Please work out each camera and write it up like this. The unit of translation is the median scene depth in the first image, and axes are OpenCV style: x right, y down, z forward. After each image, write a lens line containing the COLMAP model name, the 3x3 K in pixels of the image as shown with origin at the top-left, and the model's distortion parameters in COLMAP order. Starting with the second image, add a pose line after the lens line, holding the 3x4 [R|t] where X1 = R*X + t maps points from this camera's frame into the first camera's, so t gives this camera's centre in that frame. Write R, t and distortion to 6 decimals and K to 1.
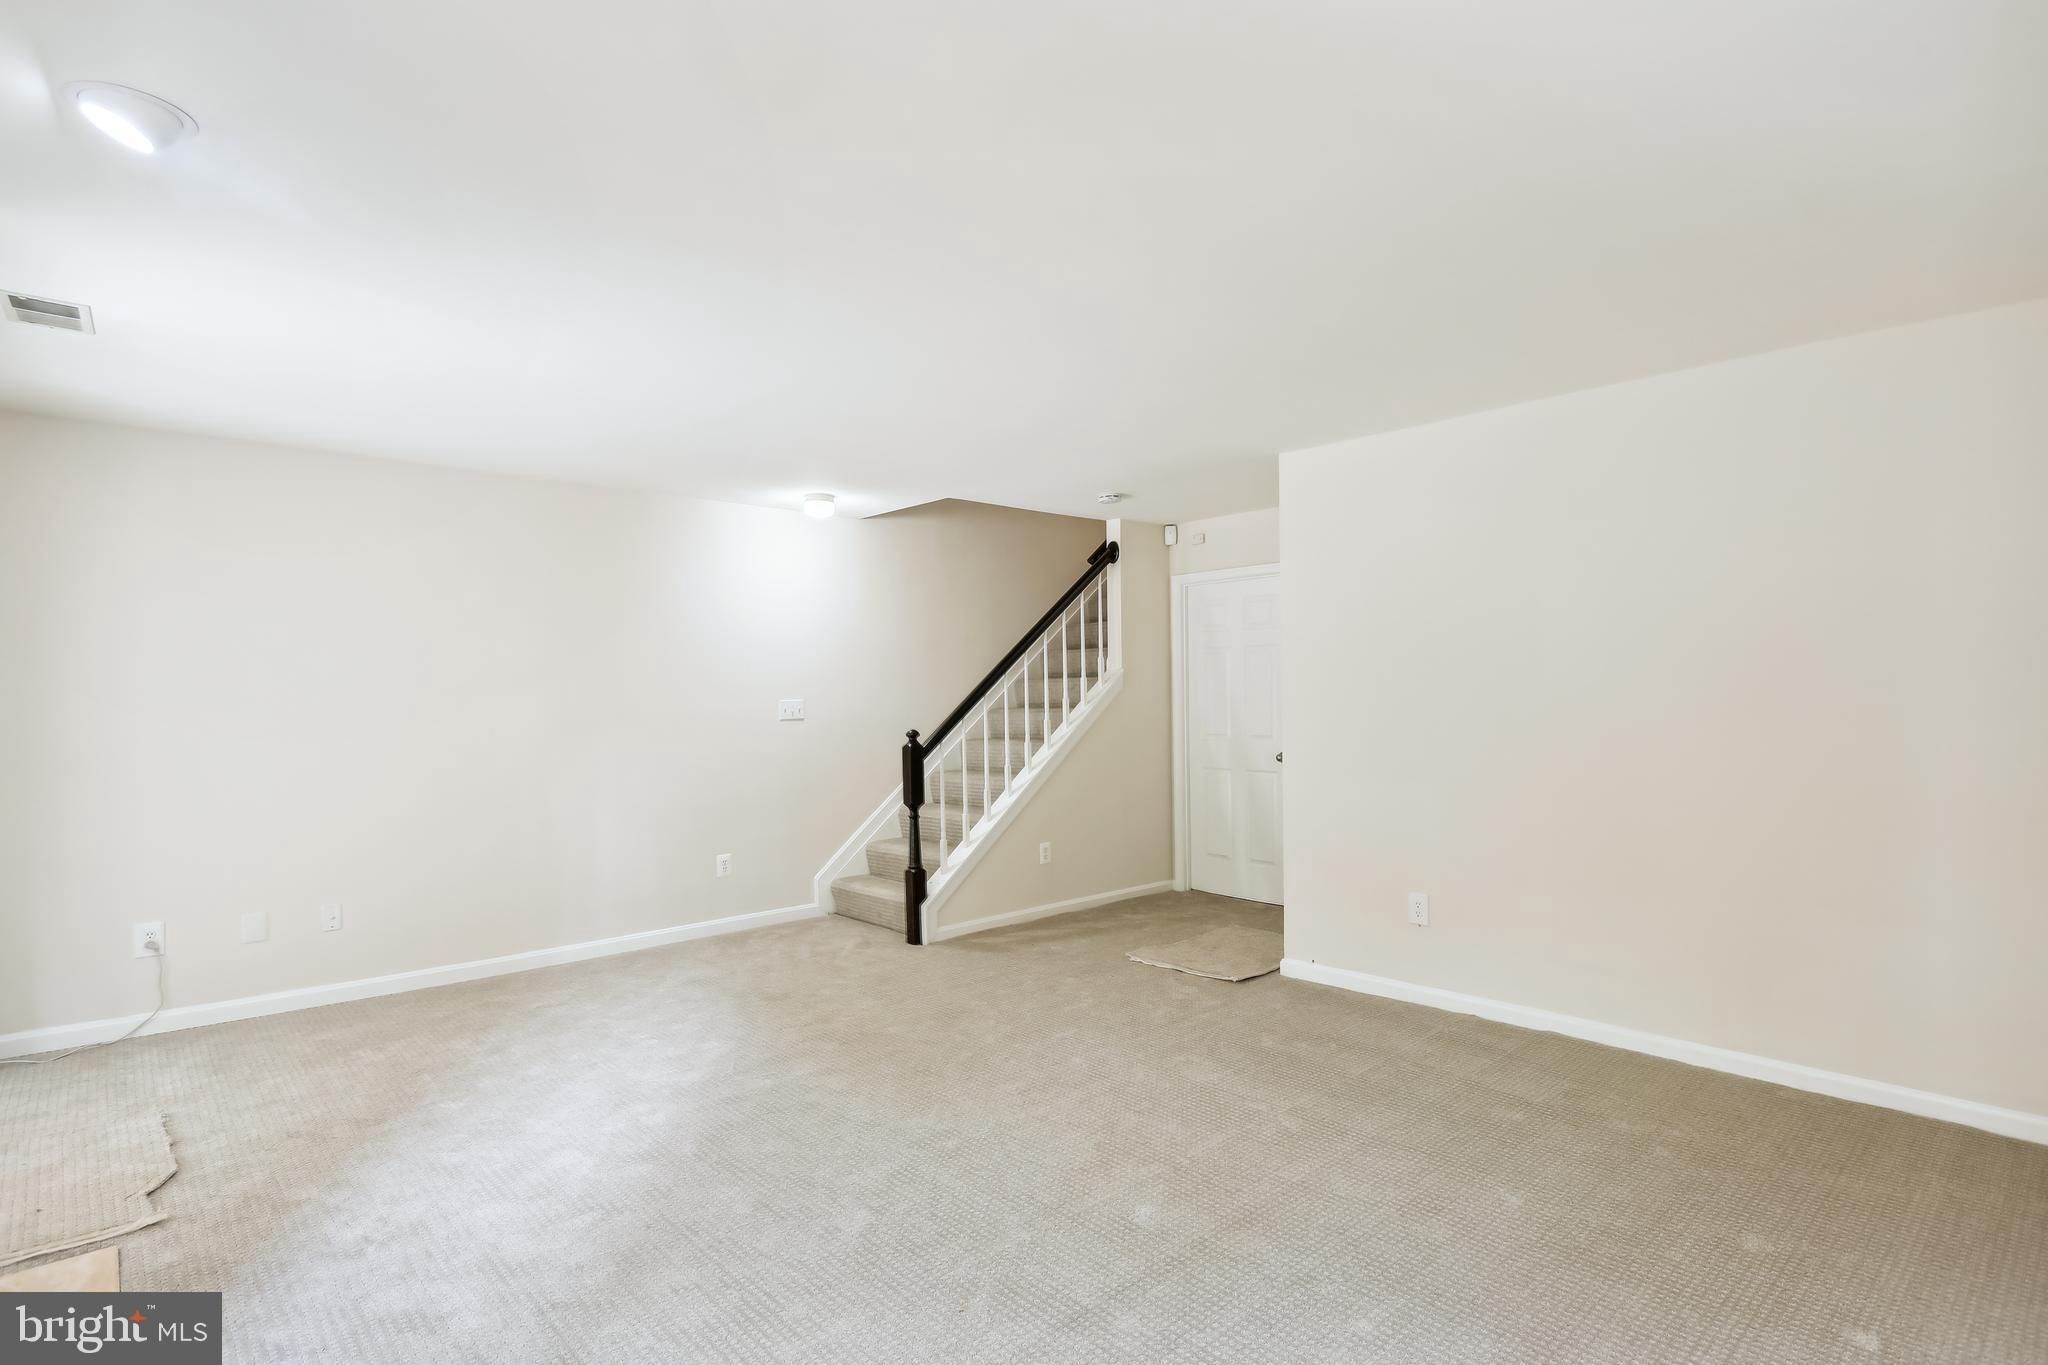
lens RADIAL K [[1031.9, 0, 1027.7], [0, 1031.9, 684.7], [0, 0, 1]] dist [0.001235, 0.000220]
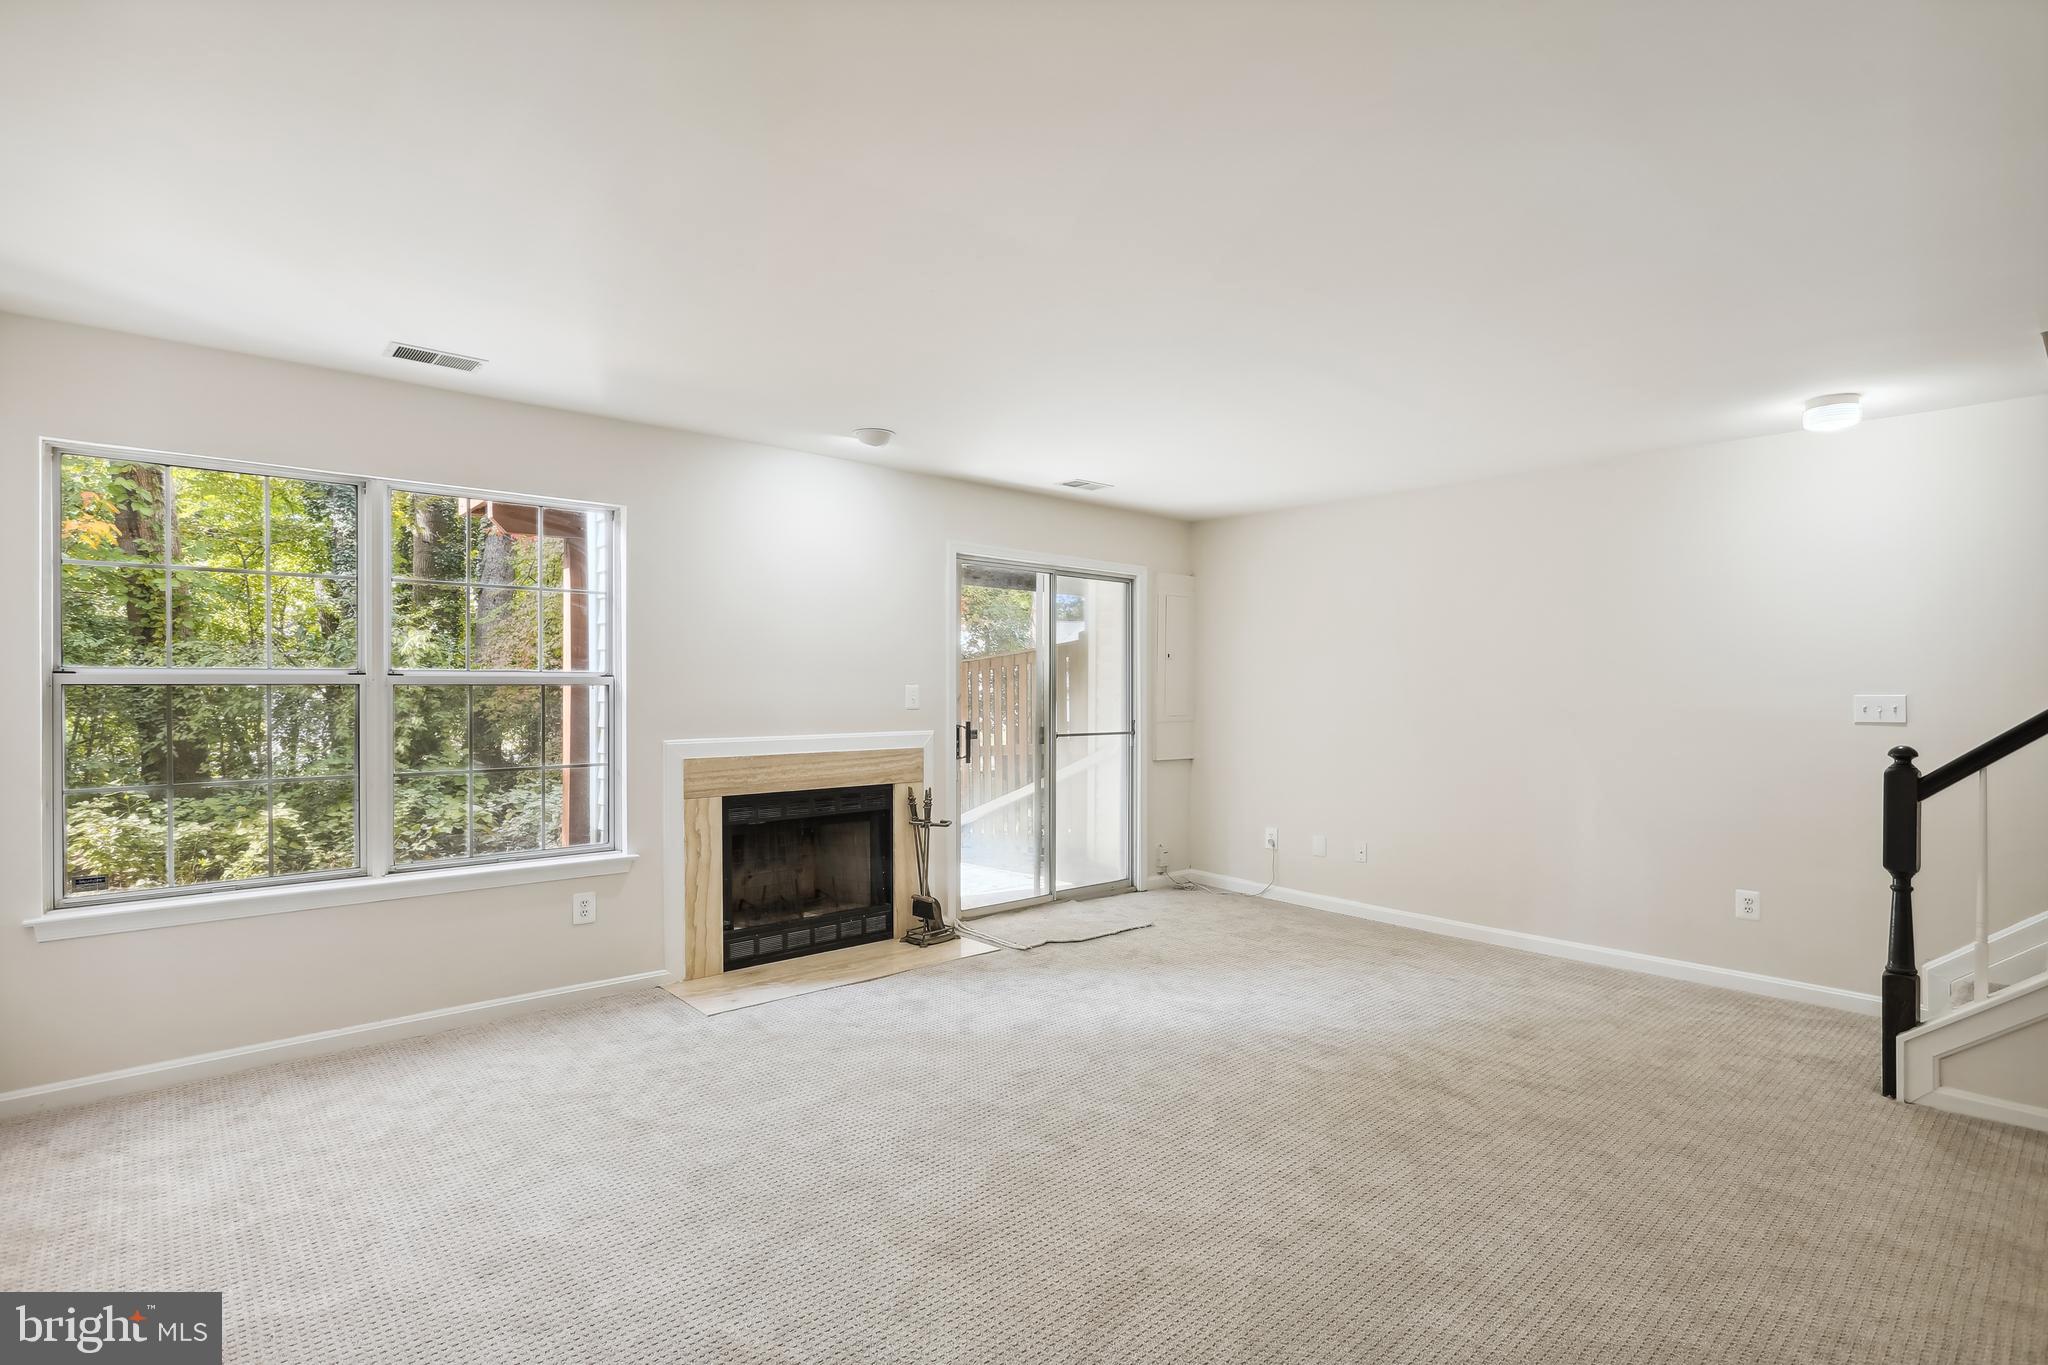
lens RADIAL K [[1031.9, 0, 1027.9], [0, 1031.9, 680.9], [0, 0, 1]] dist [0.001235, 0.000220]
pose [[-0.044630, 0.007515, -0.998975, 0.652396], [0.007991, 0.999942, 0.007166, -0.004943], [0.998972, -0.007663, -0.044687, 0.635714]]
